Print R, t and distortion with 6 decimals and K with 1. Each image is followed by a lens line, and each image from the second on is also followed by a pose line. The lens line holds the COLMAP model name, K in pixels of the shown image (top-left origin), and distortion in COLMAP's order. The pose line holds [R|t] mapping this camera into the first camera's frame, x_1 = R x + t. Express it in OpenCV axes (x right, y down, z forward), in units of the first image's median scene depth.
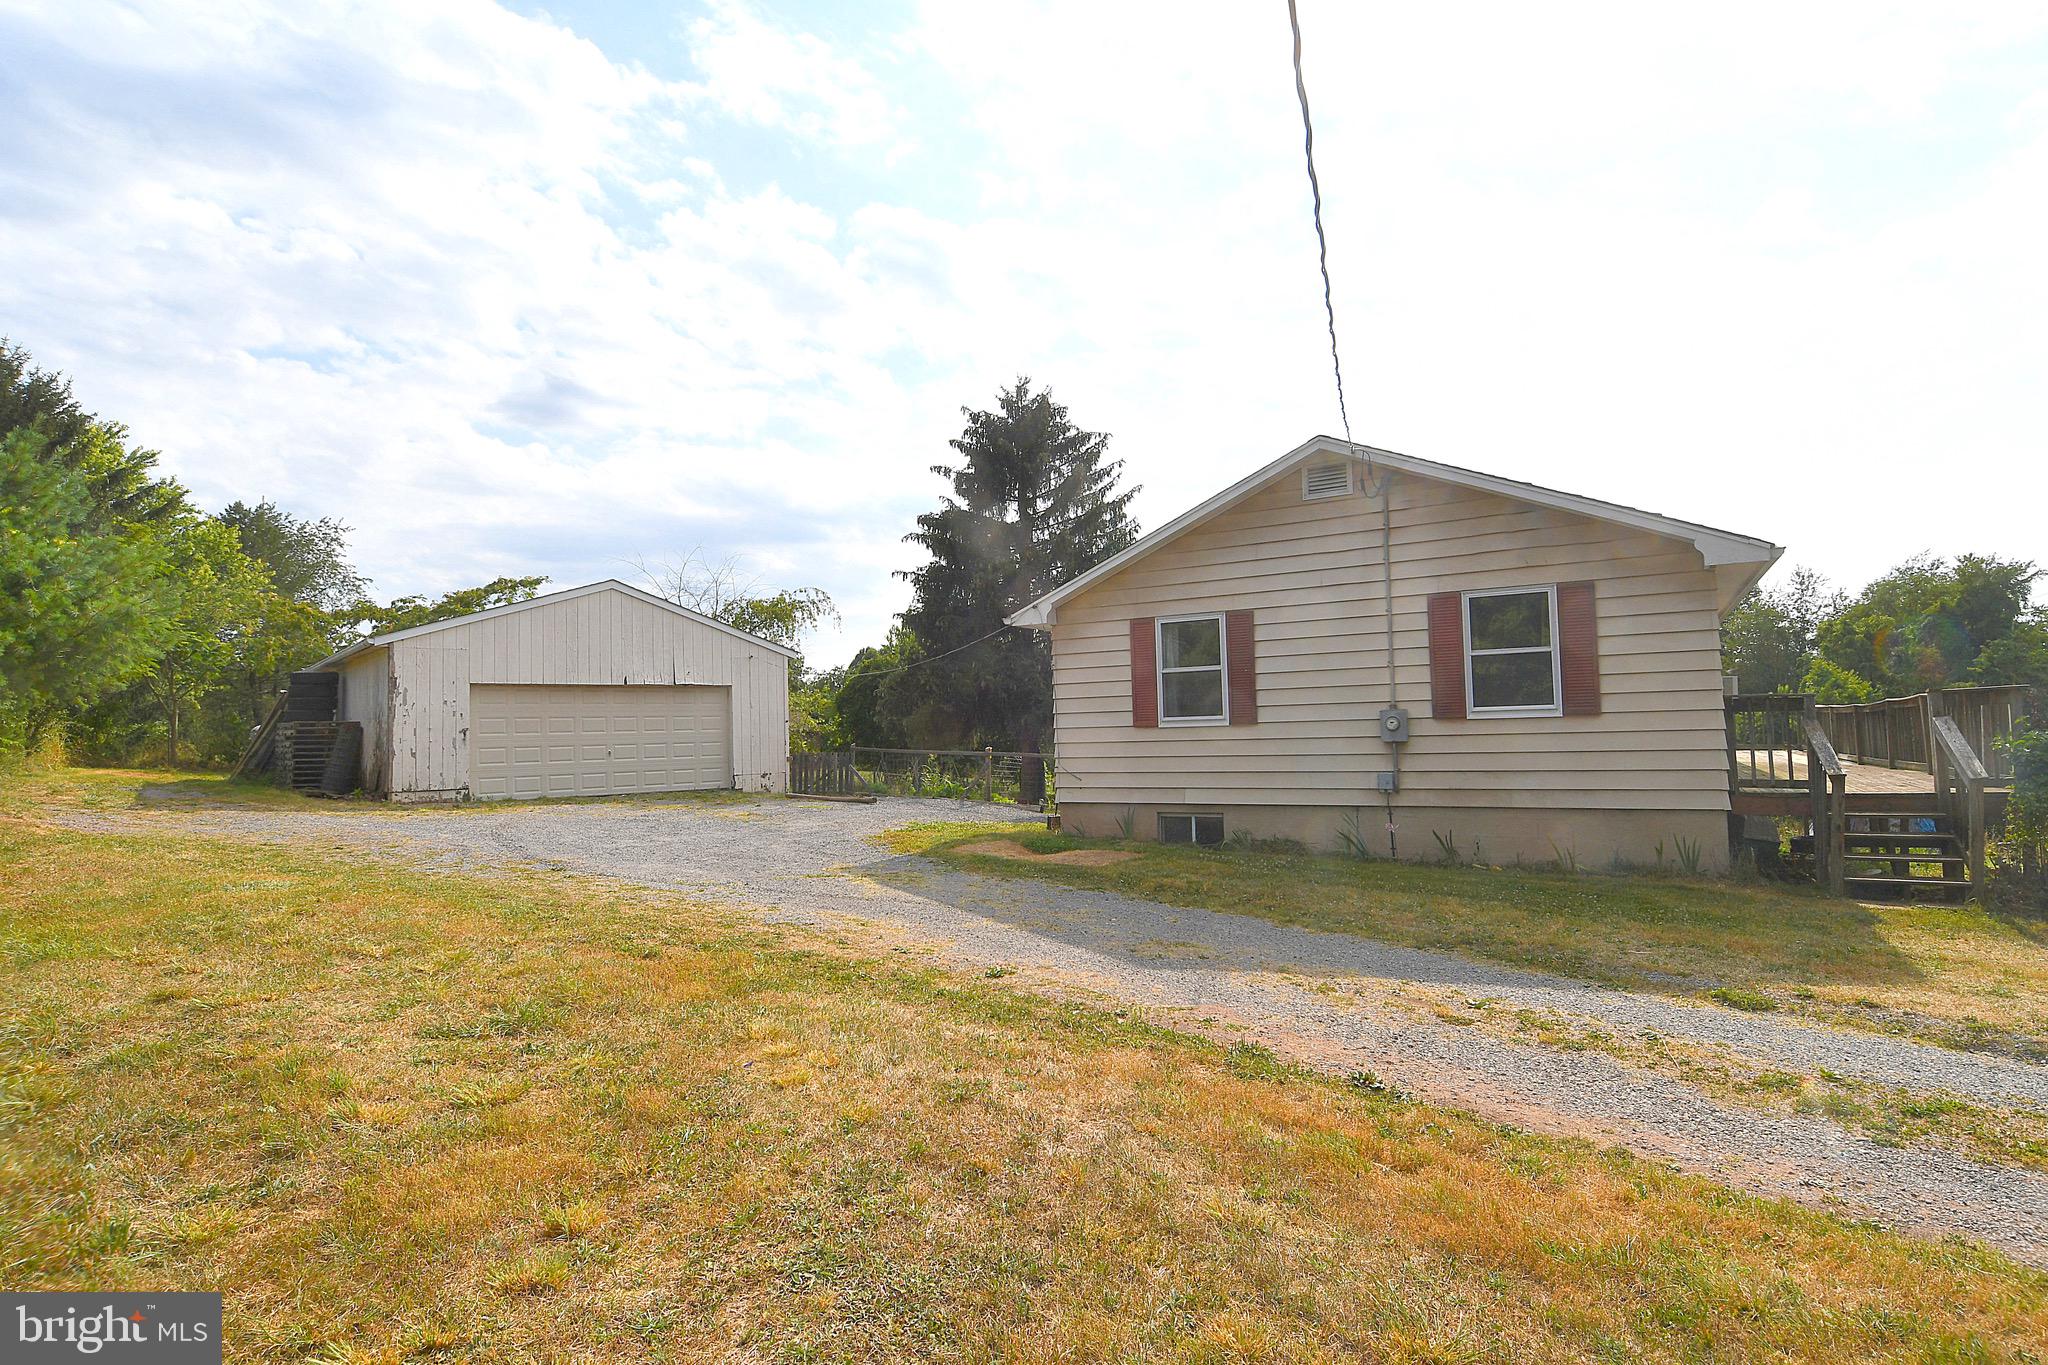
lens RADIAL K [[1087.7, 0, 1024.0], [0, 1087.7, 682.5], [0, 0, 1]] dist [0.092201, -0.077978]
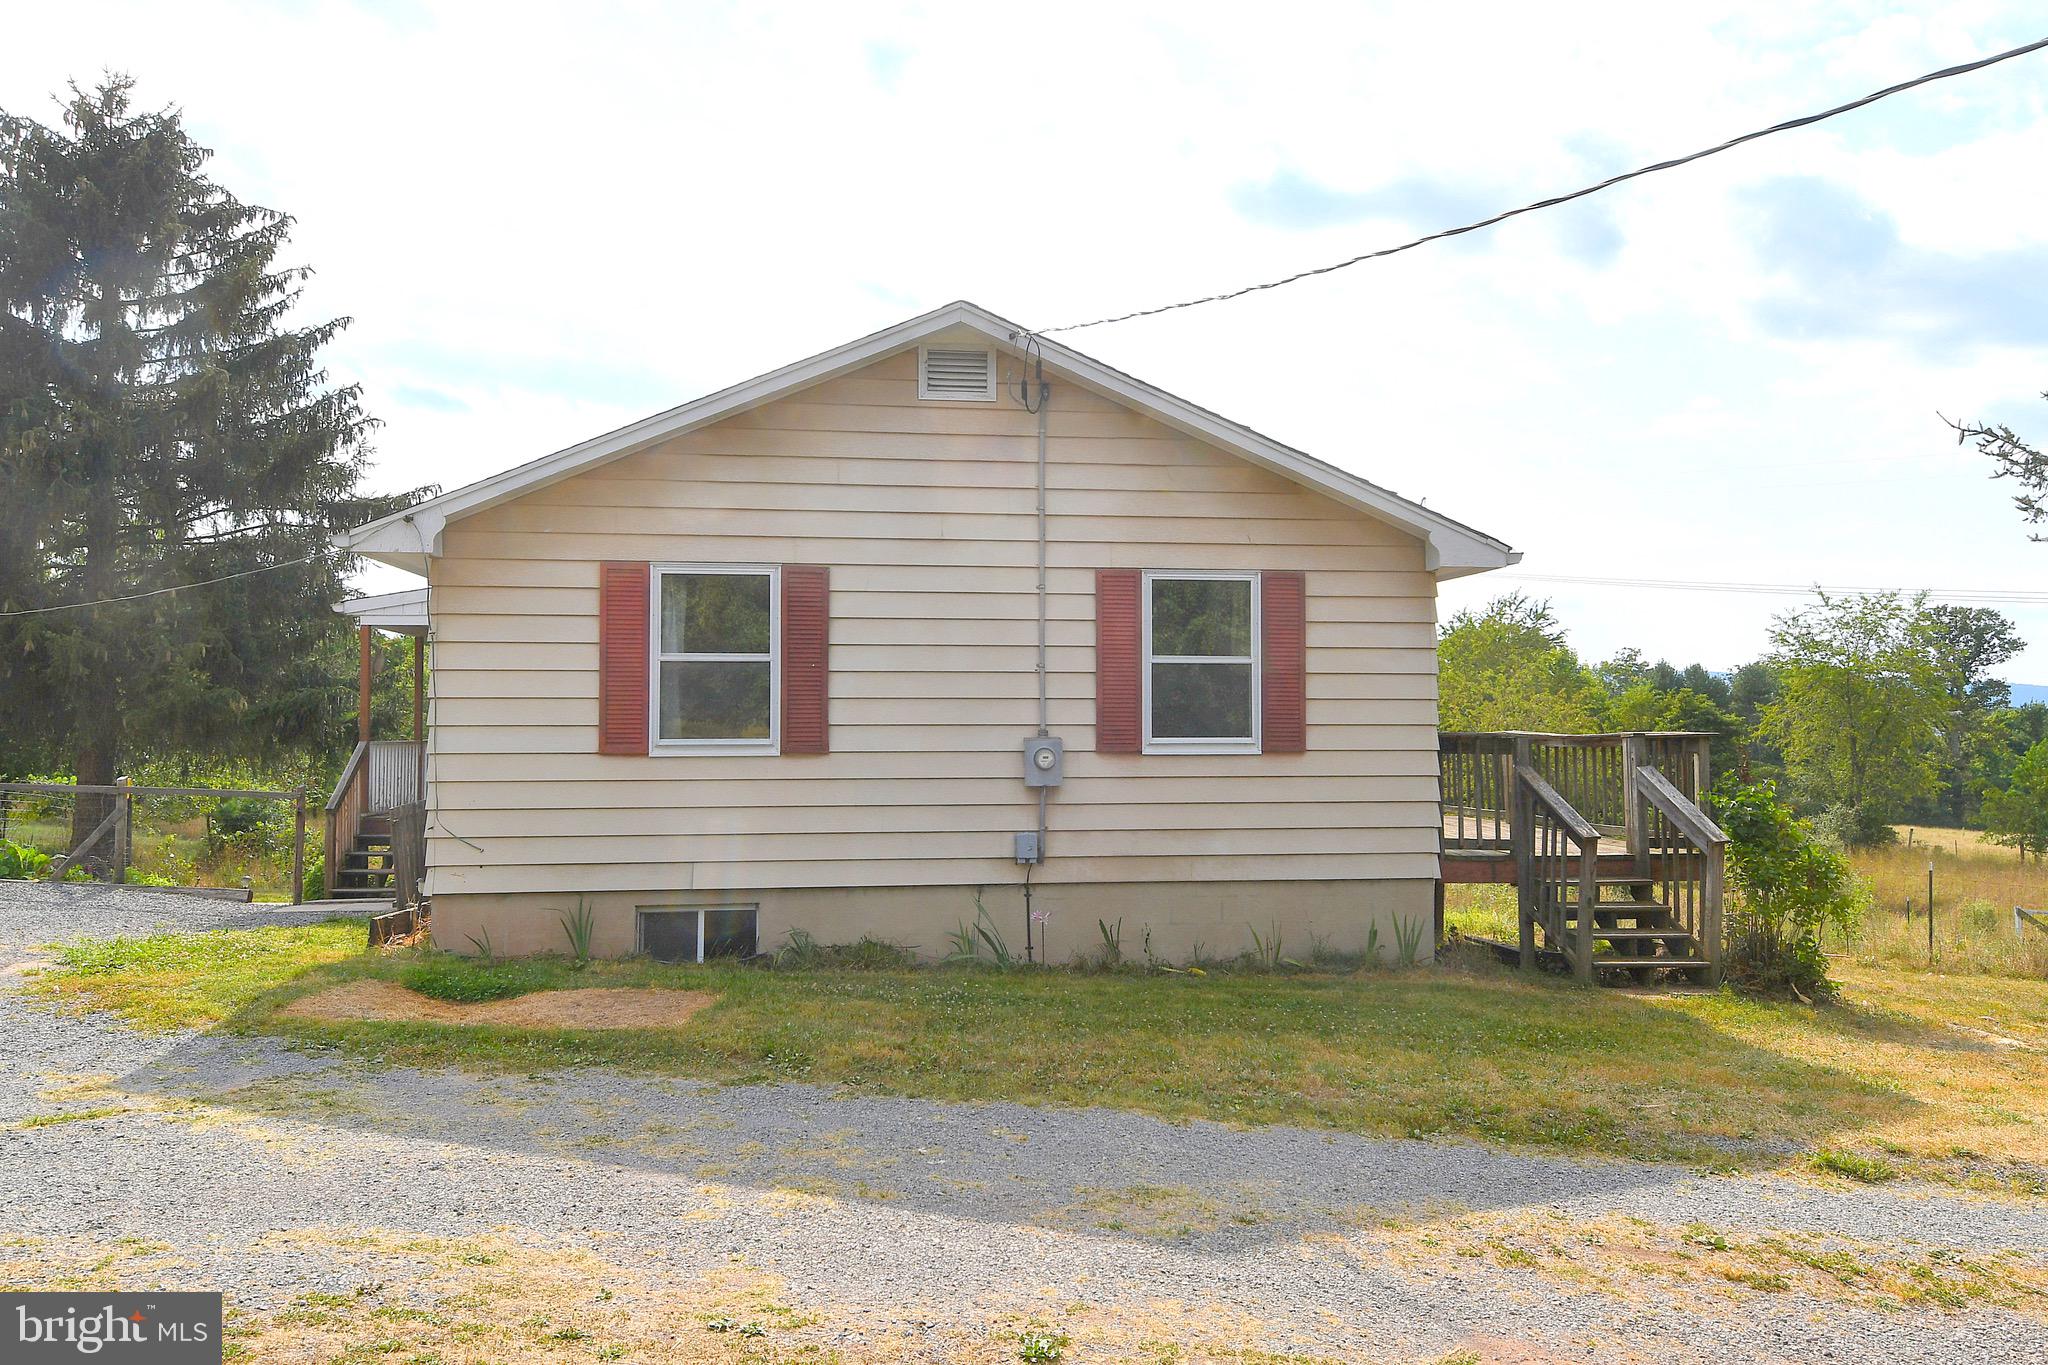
lens RADIAL K [[1540.2, 0, 1024.0], [0, 1540.2, 682.5], [0, 0, 1]] dist [0.083019, -0.092049]
pose [[0.794262, 0.042505, 0.606087, -0.210219], [-0.050365, 0.998723, -0.004039, -0.003603], [-0.605485, -0.027318, 0.795388, 0.239804]]
